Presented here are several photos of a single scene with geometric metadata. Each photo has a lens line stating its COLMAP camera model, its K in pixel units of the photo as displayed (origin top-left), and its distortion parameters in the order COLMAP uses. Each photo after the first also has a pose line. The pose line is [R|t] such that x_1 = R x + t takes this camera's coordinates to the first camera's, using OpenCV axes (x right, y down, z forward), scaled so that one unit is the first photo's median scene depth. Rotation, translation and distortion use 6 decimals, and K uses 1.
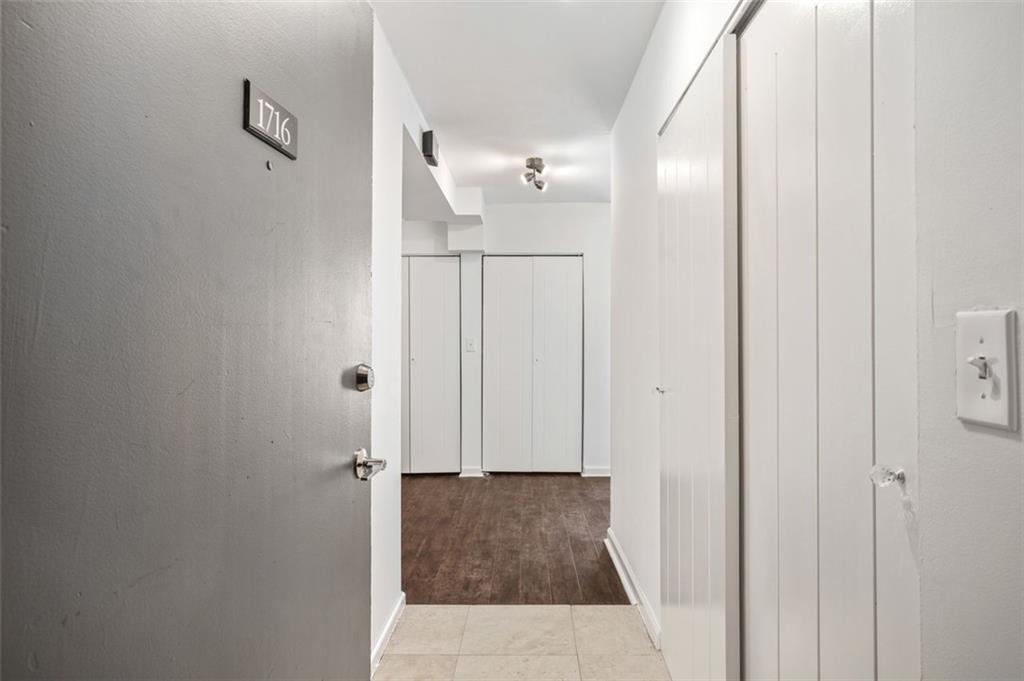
lens RADIAL K [[454.7, 0, 513.7], [0, 454.7, 331.8], [0, 0, 1]] dist [-0.001567, 0.013237]
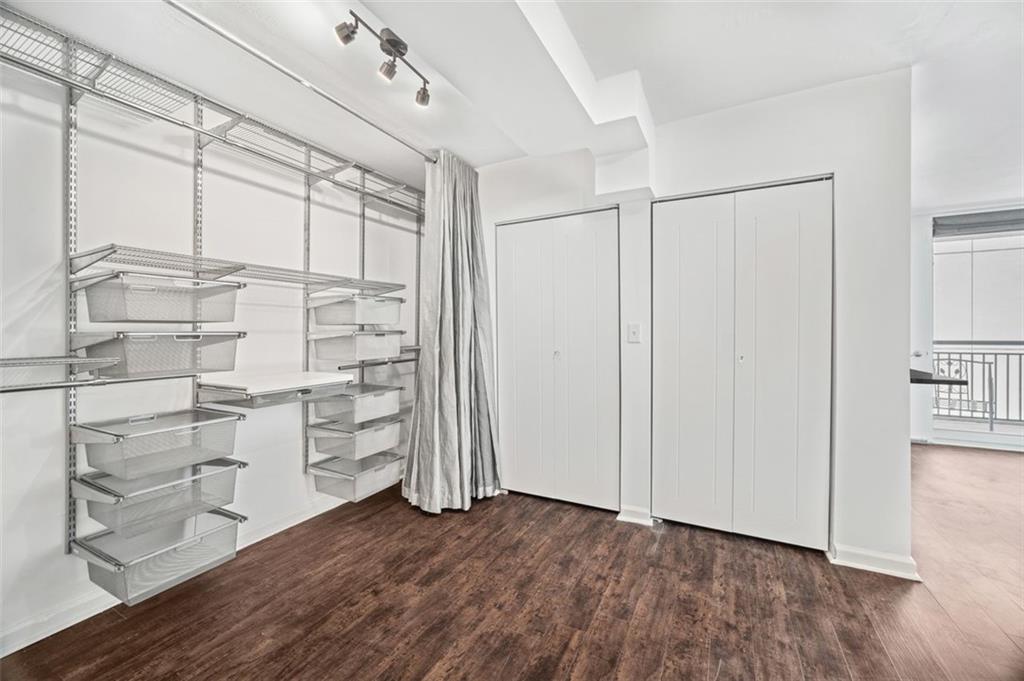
lens RADIAL K [[418.5, 0, 515.5], [0, 418.5, 329.5], [0, 0, 1]] dist [-0.000214, 0.000082]
pose [[0.905958, -0.000007, -0.423368, 0.014725], [0.005618, 0.999912, 0.012005, 0.015757], [0.423331, -0.013255, 0.905878, 0.382237]]
